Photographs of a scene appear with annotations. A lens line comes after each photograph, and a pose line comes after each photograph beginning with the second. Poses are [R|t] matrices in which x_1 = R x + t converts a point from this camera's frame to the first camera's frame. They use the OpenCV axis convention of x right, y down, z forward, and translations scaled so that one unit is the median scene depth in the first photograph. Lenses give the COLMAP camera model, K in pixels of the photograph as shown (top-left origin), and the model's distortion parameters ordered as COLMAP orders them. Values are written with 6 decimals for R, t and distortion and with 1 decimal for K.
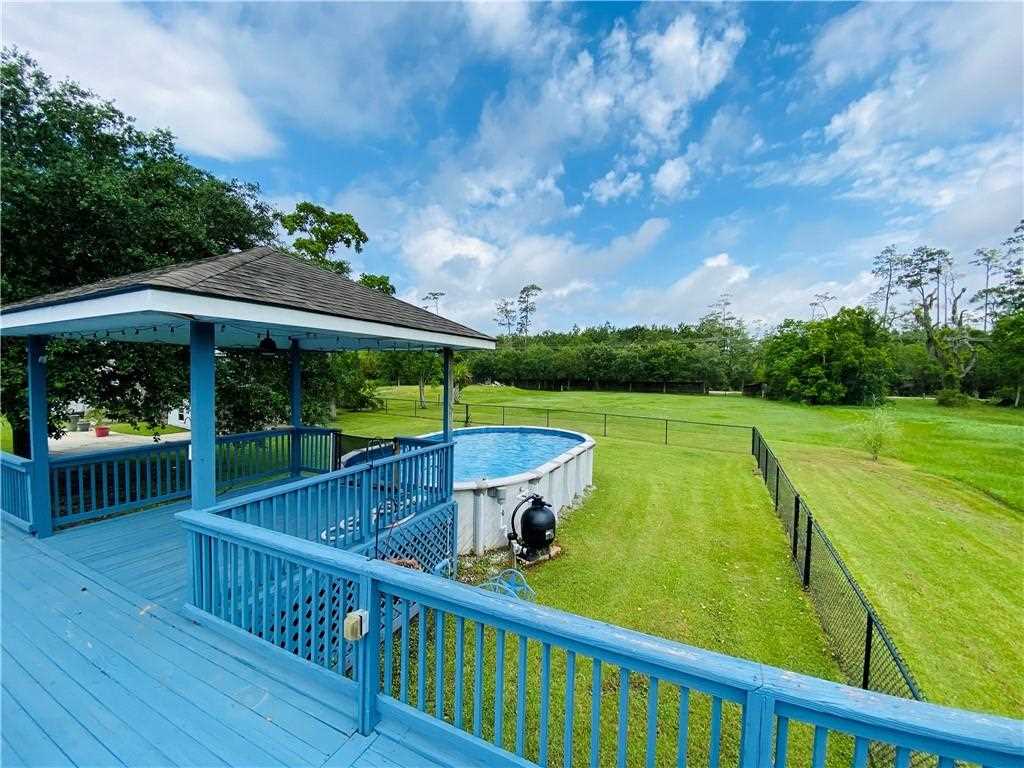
lens RADIAL K [[410.6, 0, 512.3], [0, 410.6, 384.0], [0, 0, 1]] dist [-0.004049, -0.001116]
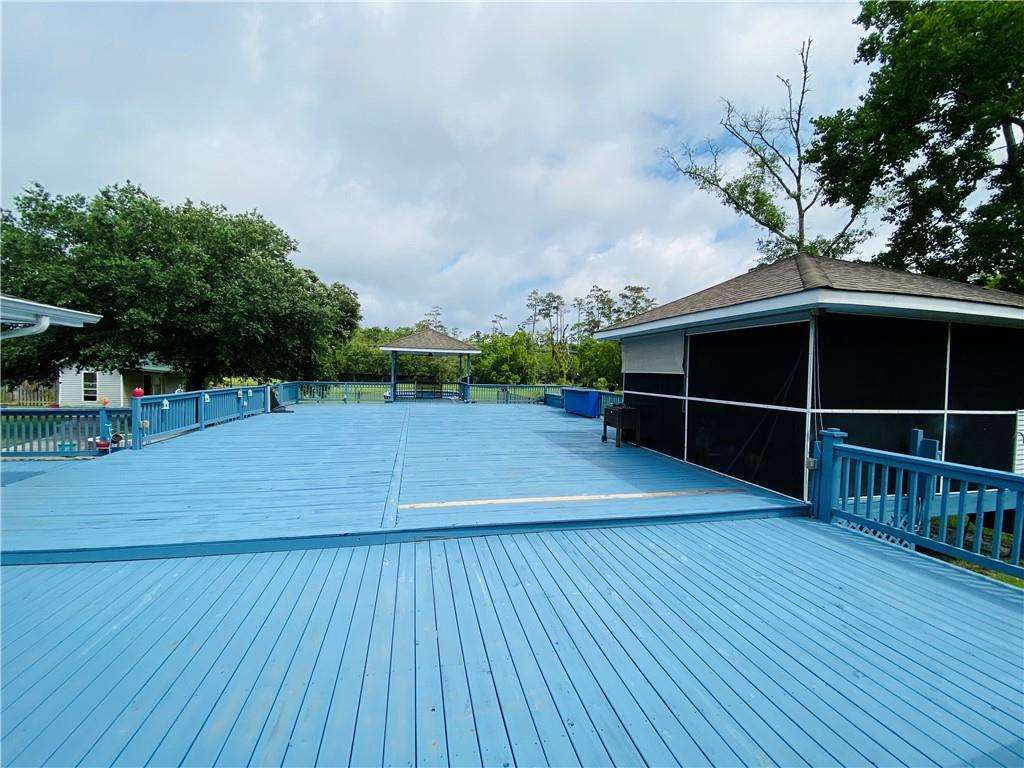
lens RADIAL K [[410.6, 0, 511.7], [0, 410.6, 386.0], [0, 0, 1]] dist [-0.004049, -0.001116]
pose [[0.767611, -0.010348, 0.640833, -0.246122], [0.003581, 0.999923, 0.011857, 0.019397], [-0.640906, -0.006806, 0.767589, -0.237664]]
